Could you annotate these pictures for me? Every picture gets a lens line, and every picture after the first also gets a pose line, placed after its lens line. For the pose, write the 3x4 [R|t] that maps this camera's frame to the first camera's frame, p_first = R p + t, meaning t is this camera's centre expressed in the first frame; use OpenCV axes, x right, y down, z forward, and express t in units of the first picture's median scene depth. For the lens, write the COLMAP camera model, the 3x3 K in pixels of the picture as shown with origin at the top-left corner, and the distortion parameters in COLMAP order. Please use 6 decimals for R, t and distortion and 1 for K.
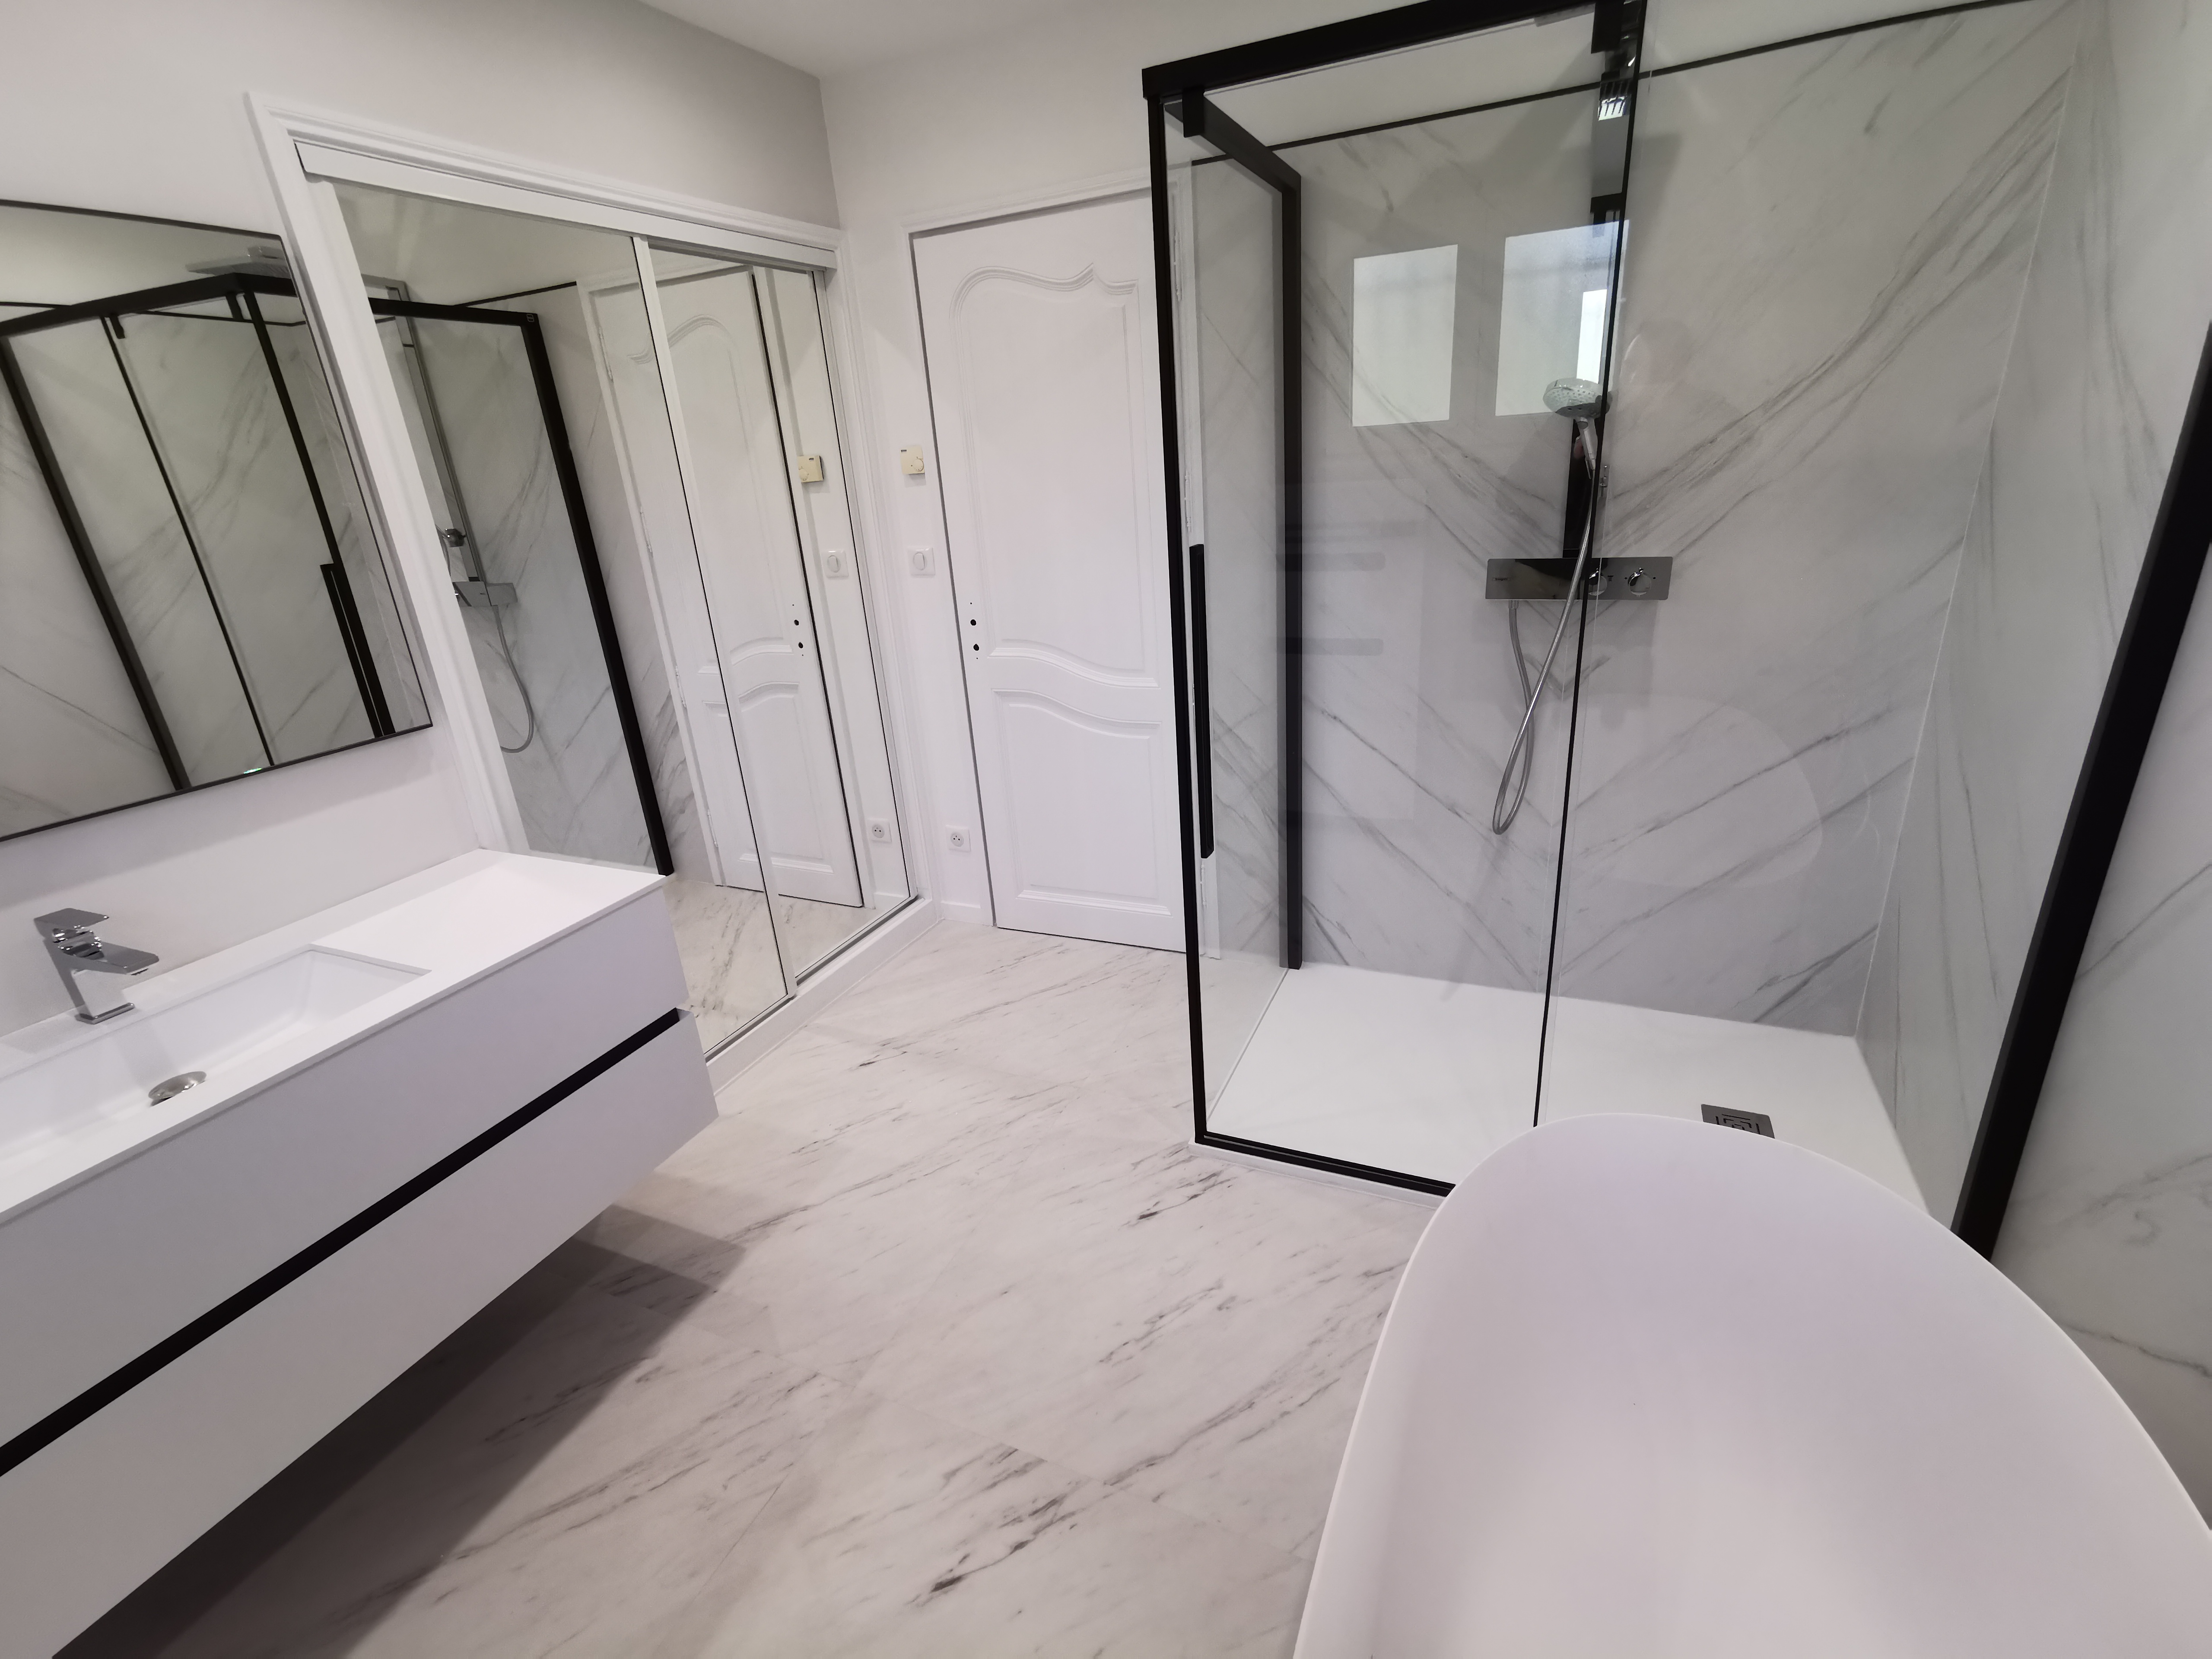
lens RADIAL K [[1006.7, 0, 1101.7], [0, 1006.7, 826.0], [0, 0, 1]] dist [-0.005265, 0.002424]
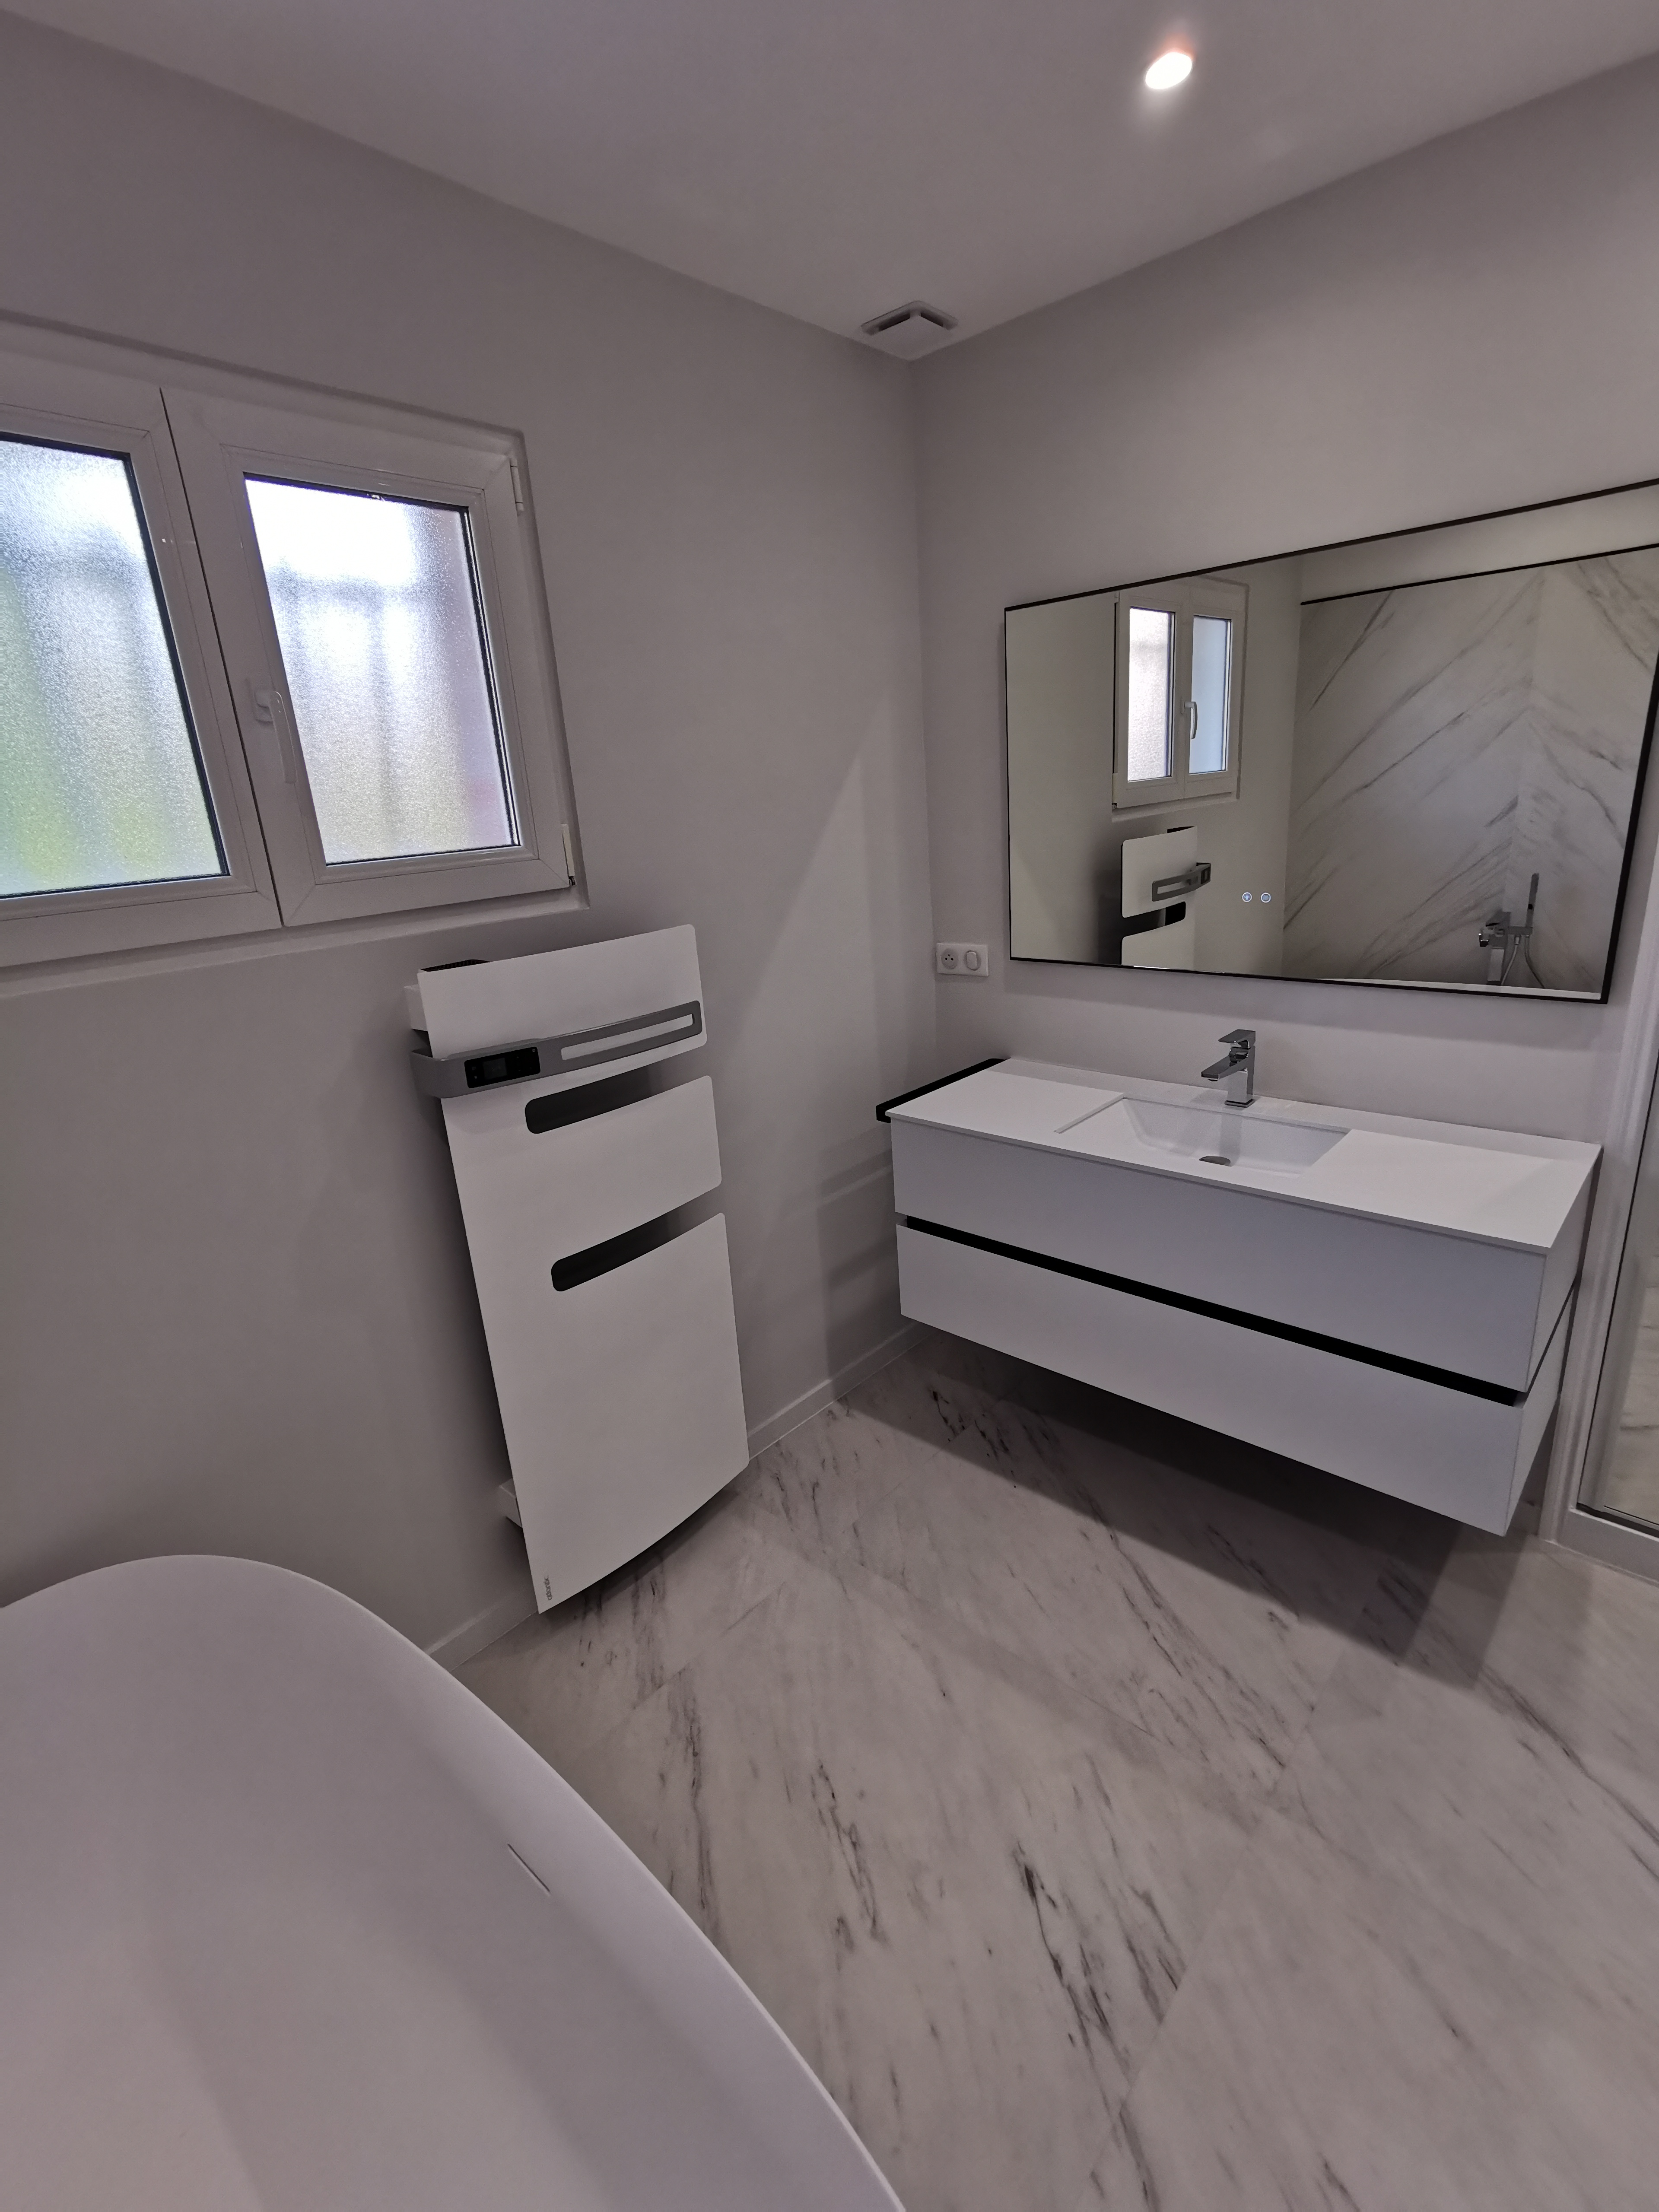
lens RADIAL K [[1006.7, 0, 840.5], [0, 1006.7, 1108.3], [0, 0, 1]] dist [-0.005265, 0.002424]
pose [[-0.300876, 0.366906, -0.880258, 0.458842], [-0.257028, 0.857674, 0.445345, -0.289037], [0.918374, 0.360245, -0.163749, 0.632856]]
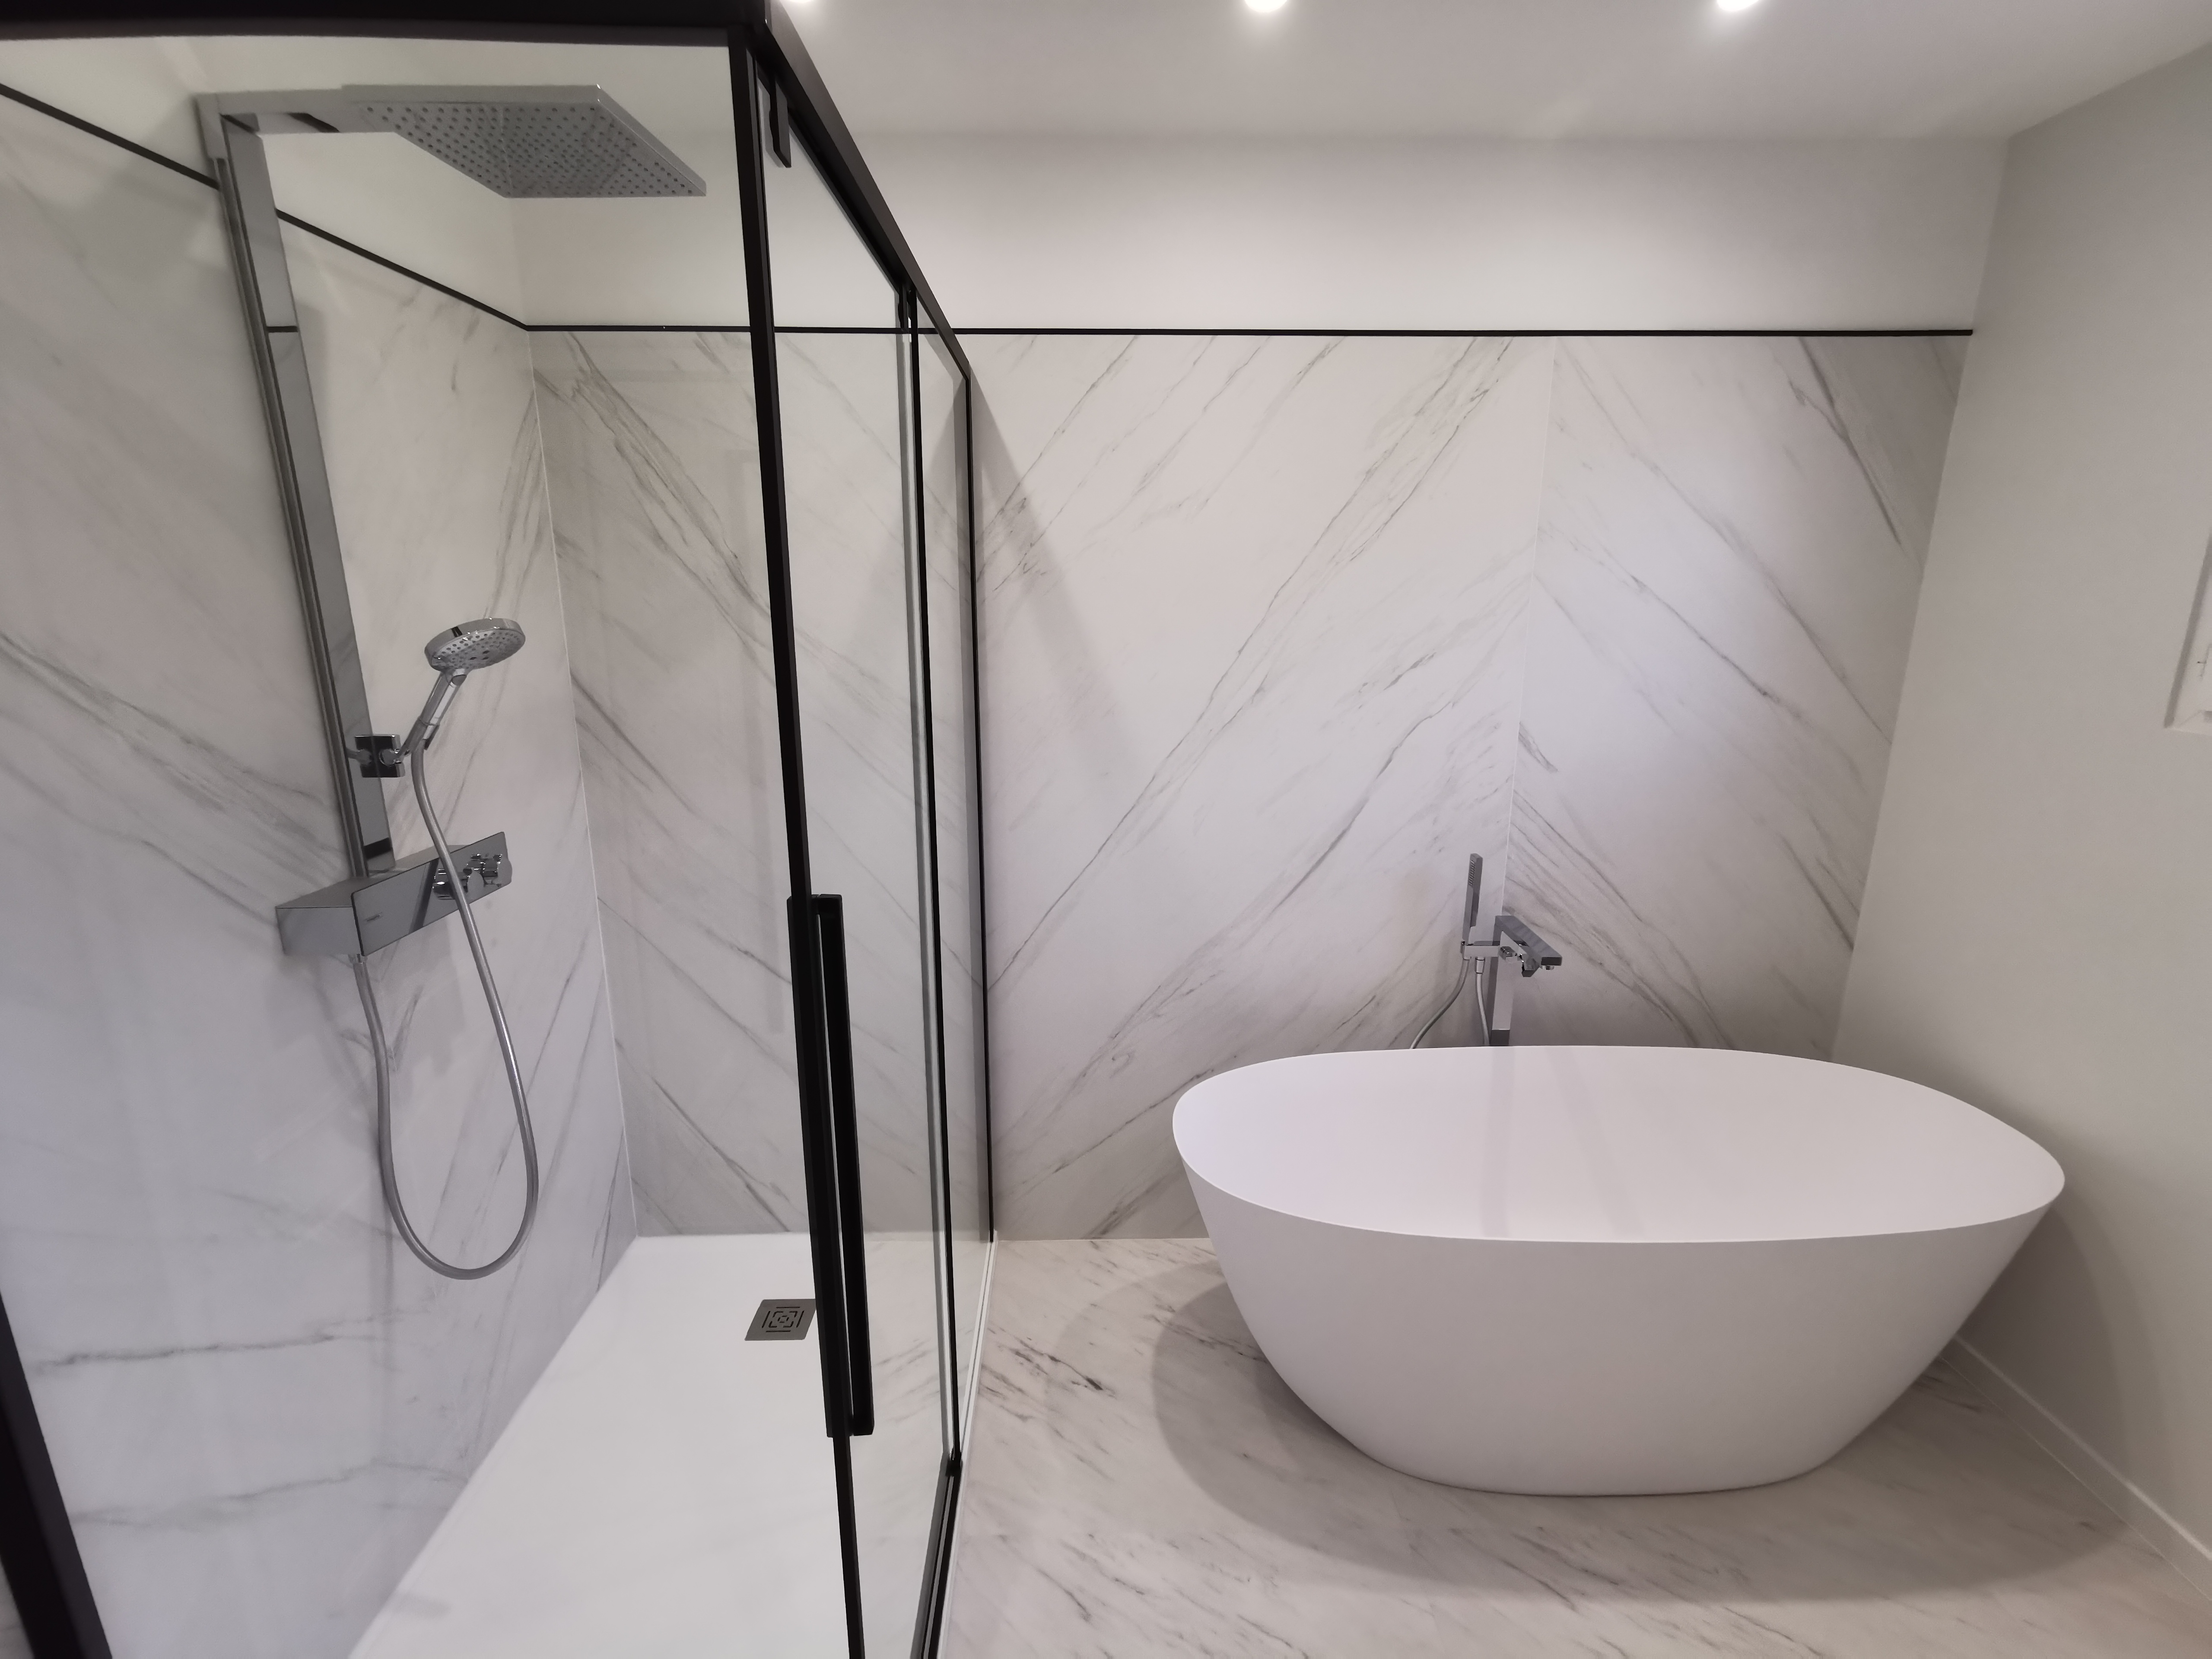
lens RADIAL K [[1006.7, 0, 1103.5], [0, 1006.7, 833.4], [0, 0, 1]] dist [-0.005265, 0.002424]
pose [[-0.422670, -0.144434, 0.894700, -0.332188], [0.351280, 0.883934, 0.308646, -0.323385], [-0.835435, 0.444746, -0.322876, 0.800956]]
